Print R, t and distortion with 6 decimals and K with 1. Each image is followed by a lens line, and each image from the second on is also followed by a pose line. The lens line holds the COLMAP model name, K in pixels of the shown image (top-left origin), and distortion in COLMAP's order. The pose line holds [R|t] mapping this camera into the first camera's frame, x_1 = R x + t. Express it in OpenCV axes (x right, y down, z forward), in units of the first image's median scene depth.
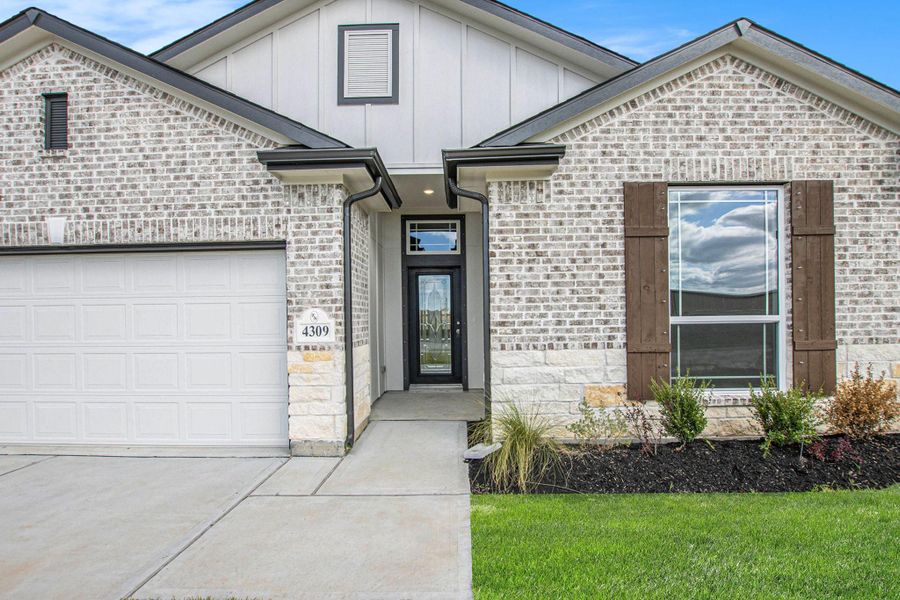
lens RADIAL K [[366.2, 0, 448.9], [0, 366.2, 309.7], [0, 0, 1]] dist [-0.013752, 0.000741]
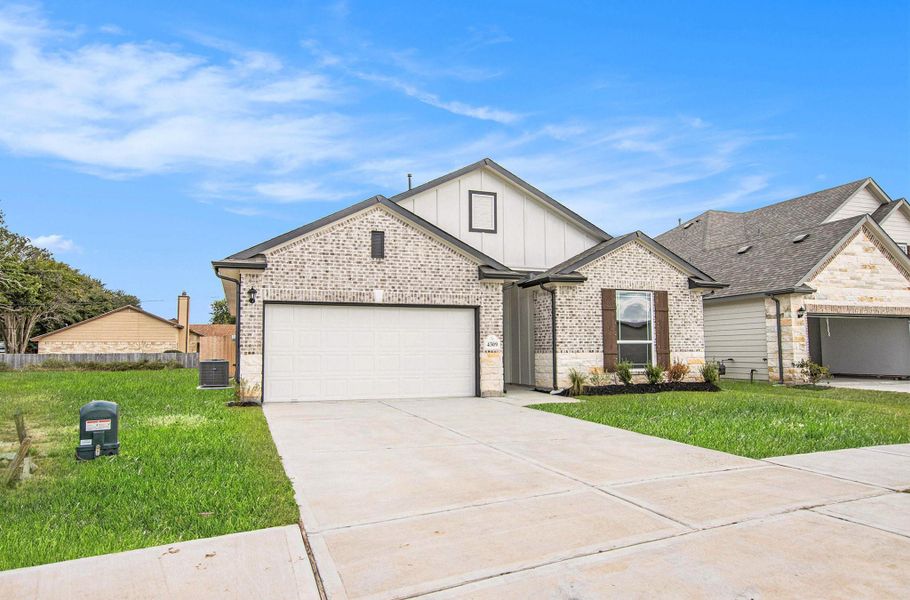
lens RADIAL K [[532.6, 0, 455.0], [0, 532.6, 300.0], [0, 0, 1]] dist [0.178797, -0.000047]
pose [[0.922020, 0.038462, 0.385226, -1.942864], [-0.009247, 0.996957, -0.077407, 0.040683], [-0.387031, 0.067808, 0.919570, -2.109283]]
